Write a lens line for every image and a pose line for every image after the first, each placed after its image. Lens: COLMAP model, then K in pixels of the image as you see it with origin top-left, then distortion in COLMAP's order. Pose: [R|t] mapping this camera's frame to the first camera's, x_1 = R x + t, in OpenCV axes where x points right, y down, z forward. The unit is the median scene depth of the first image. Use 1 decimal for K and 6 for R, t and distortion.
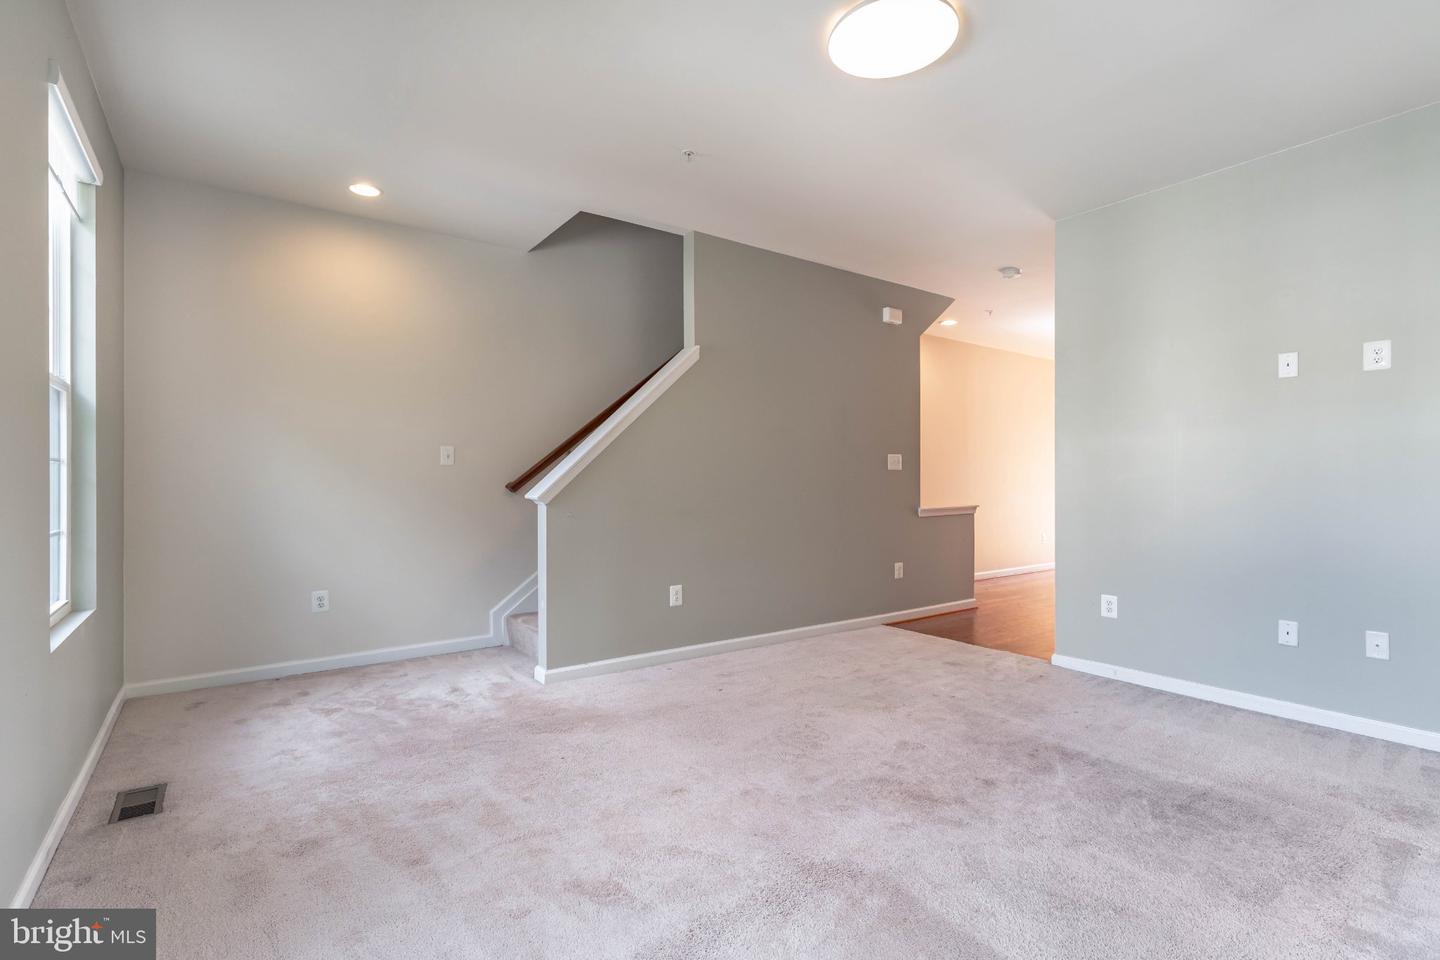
lens RADIAL K [[693.9, 0, 727.4], [0, 693.9, 487.0], [0, 0, 1]] dist [0.001391, 0.000795]
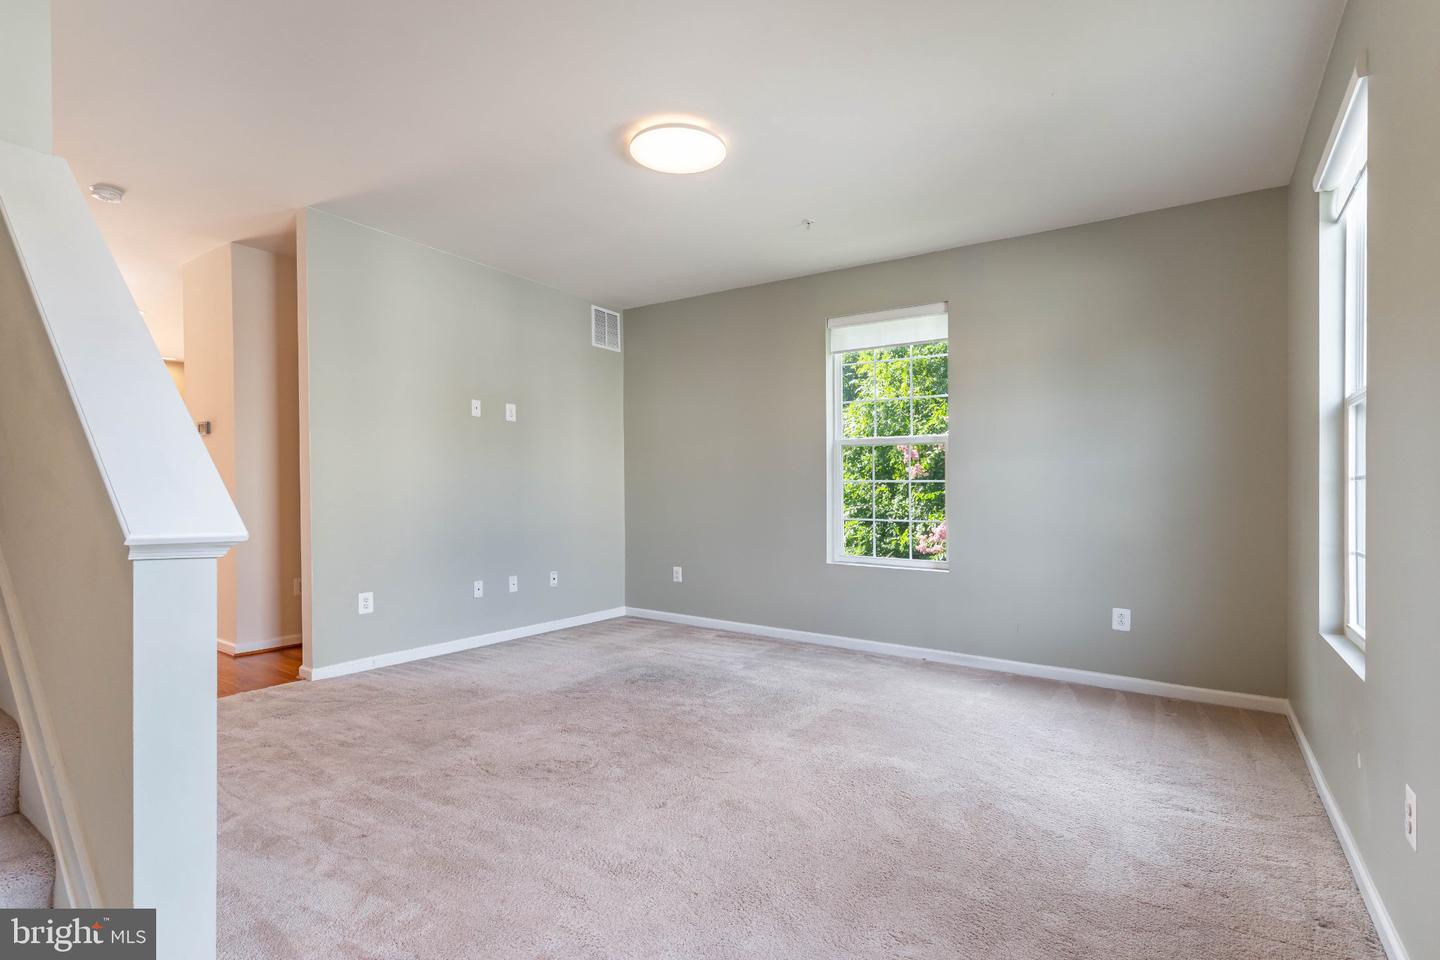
lens RADIAL K [[693.9, 0, 711.9], [0, 693.9, 487.3], [0, 0, 1]] dist [0.001391, 0.000795]
pose [[-0.328537, -0.003166, 0.944486, -0.749098], [-0.004669, 0.999988, 0.001728, -0.012318], [-0.944479, -0.003842, -0.328548, 1.011766]]
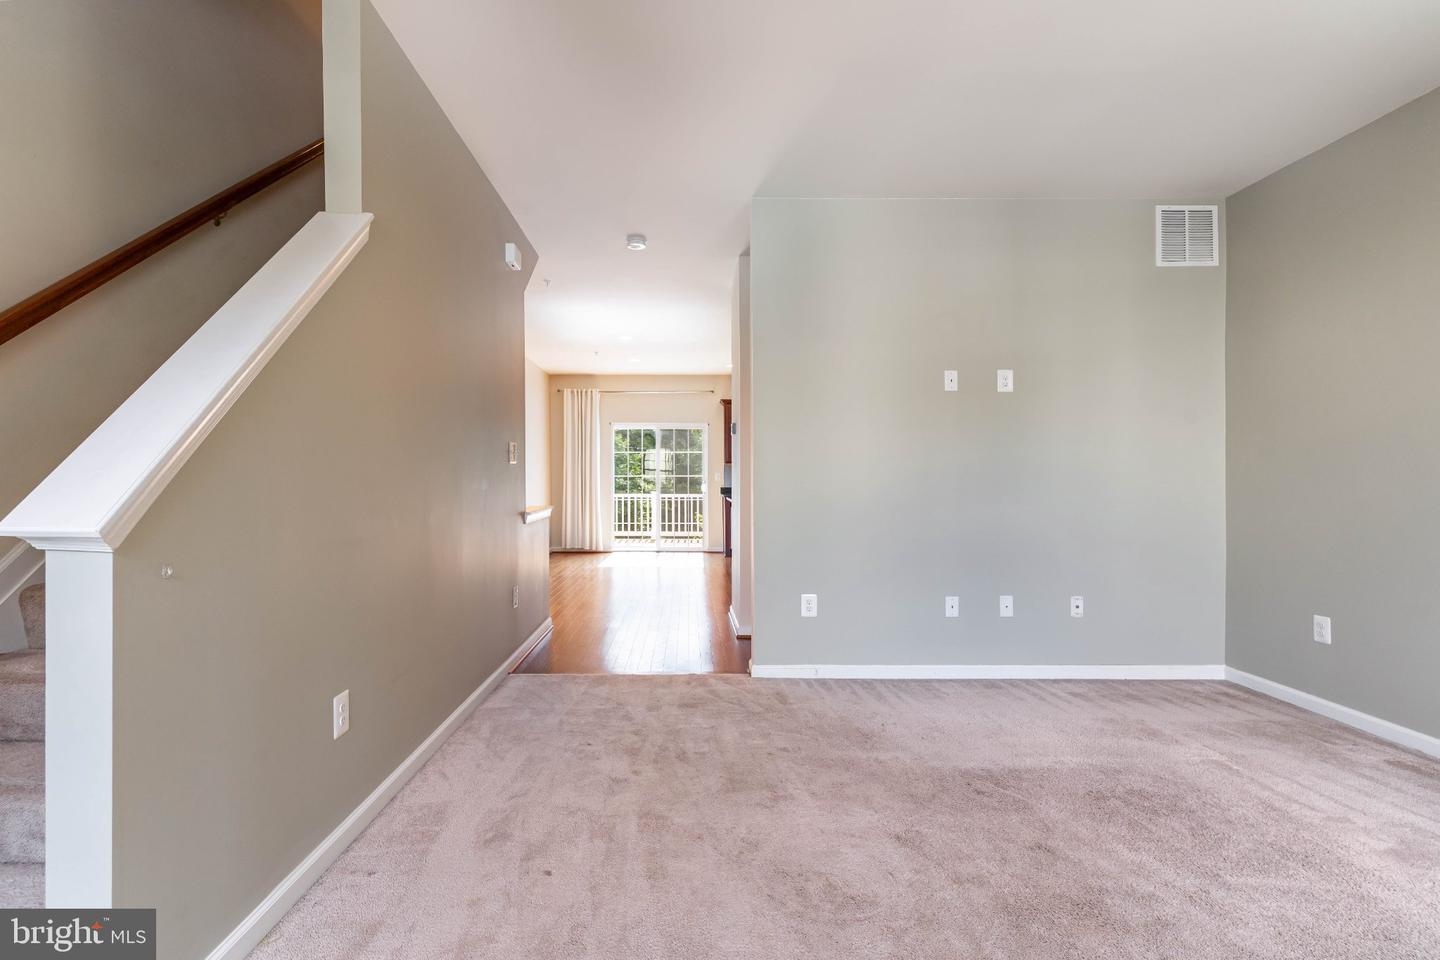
lens RADIAL K [[693.9, 0, 705.1], [0, 693.9, 487.2], [0, 0, 1]] dist [0.001391, 0.000795]
pose [[0.592535, -0.012912, 0.805441, -0.398966], [0.005646, 0.999914, 0.011875, -0.010669], [-0.805525, -0.002489, 0.592557, 0.643542]]
